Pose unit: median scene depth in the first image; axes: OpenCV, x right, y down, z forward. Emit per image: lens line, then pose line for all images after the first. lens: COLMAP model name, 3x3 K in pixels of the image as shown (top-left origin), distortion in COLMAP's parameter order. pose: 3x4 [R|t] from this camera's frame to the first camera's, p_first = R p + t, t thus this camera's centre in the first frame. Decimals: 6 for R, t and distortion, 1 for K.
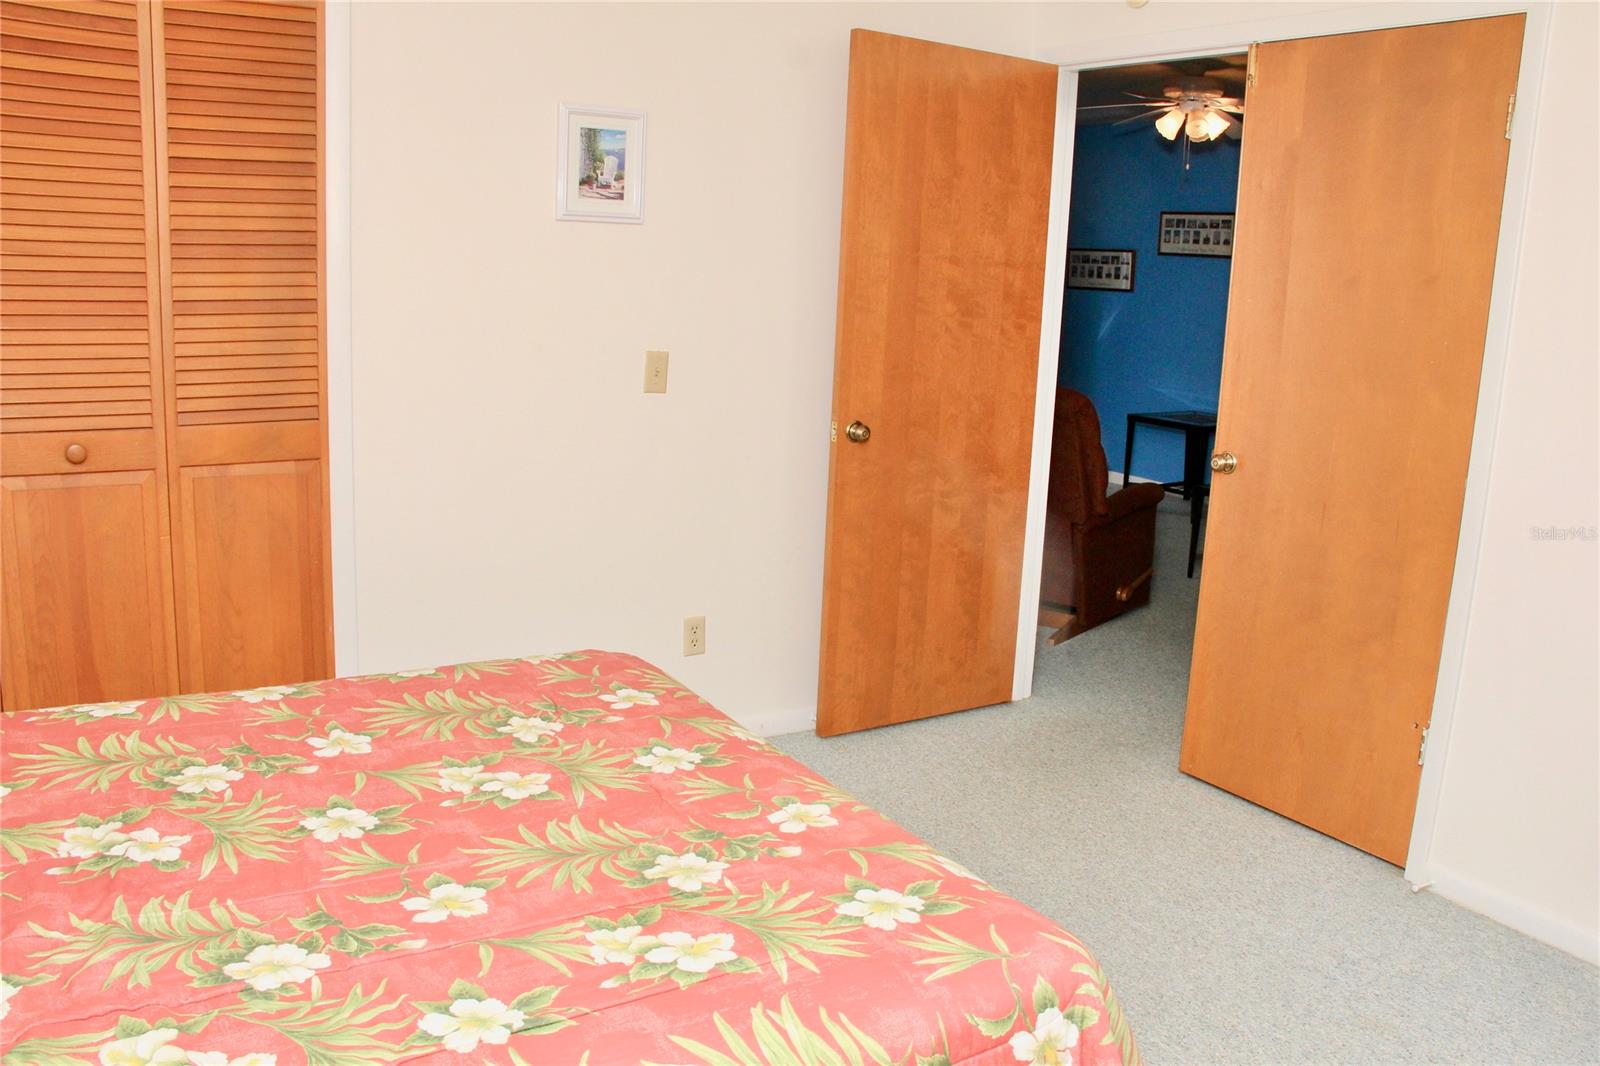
lens RADIAL K [[1339.4, 0, 817.5], [0, 1339.4, 535.4], [0, 0, 1]] dist [-0.208237, 0.199461]
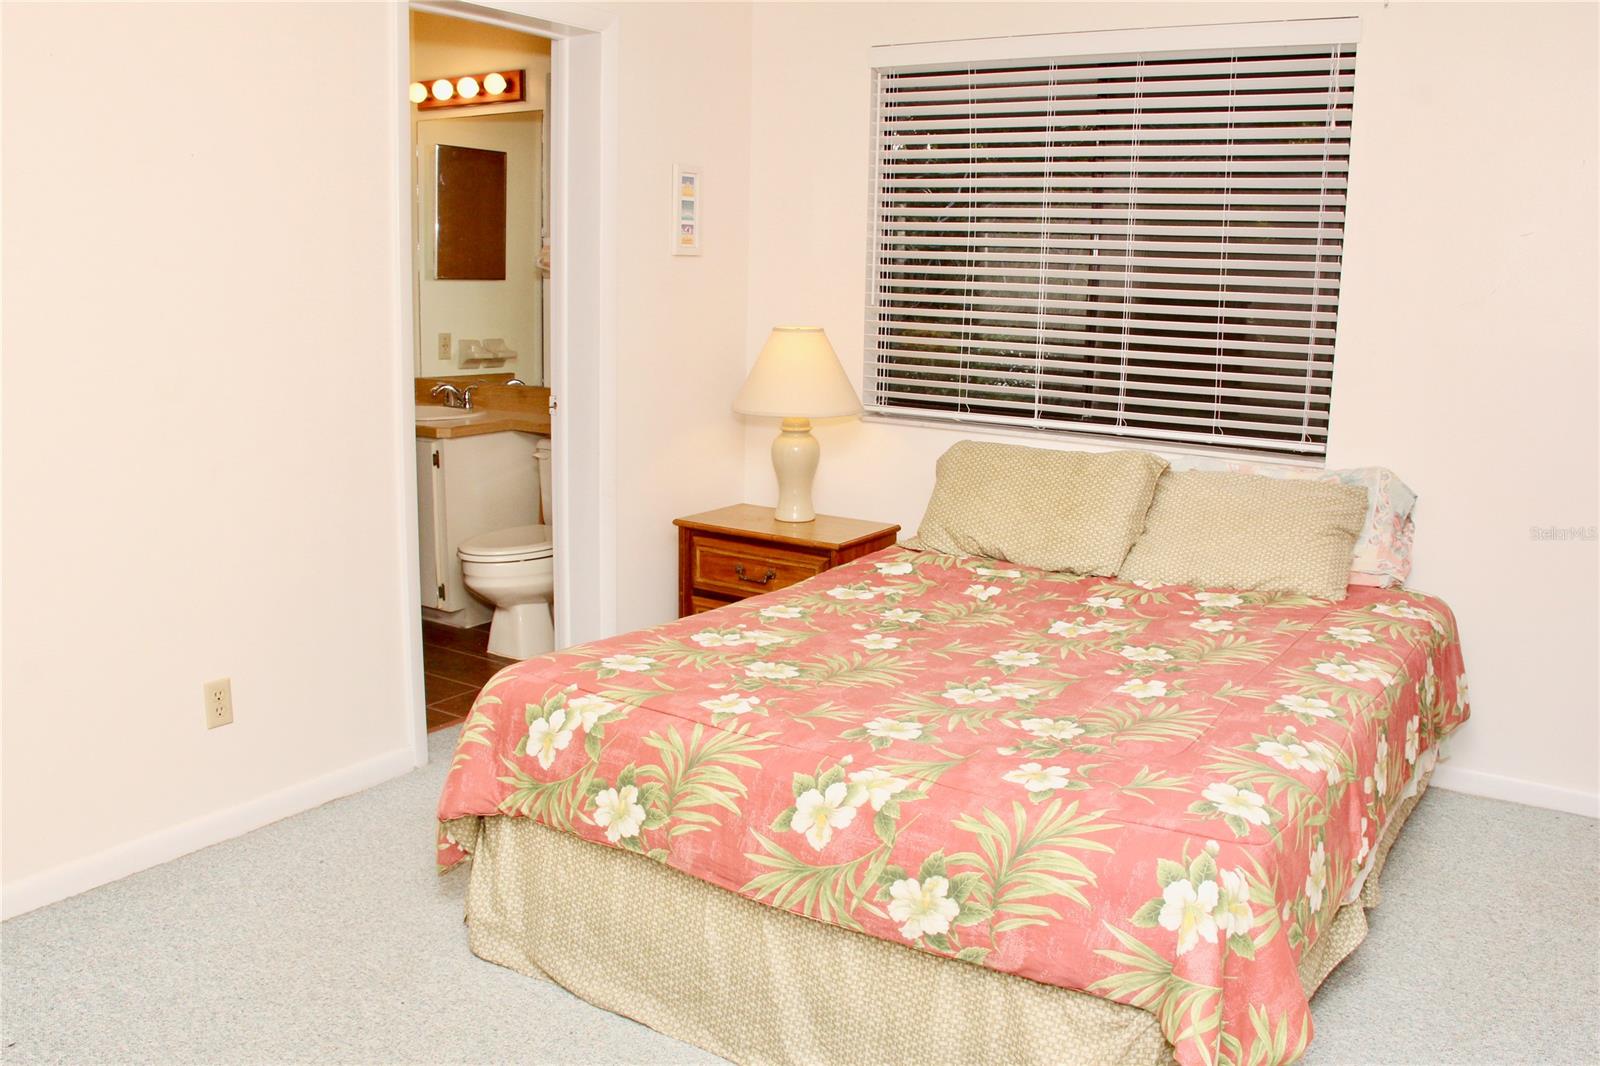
lens RADIAL K [[1339.4, 0, 817.5], [0, 1339.4, 535.4], [0, 0, 1]] dist [-0.208237, 0.199461]
pose [[-0.902766, 0.018859, -0.429719, 0.448882], [-0.151810, 0.920777, 0.359338, -0.387606], [0.402452, 0.389634, -0.828383, 2.026816]]
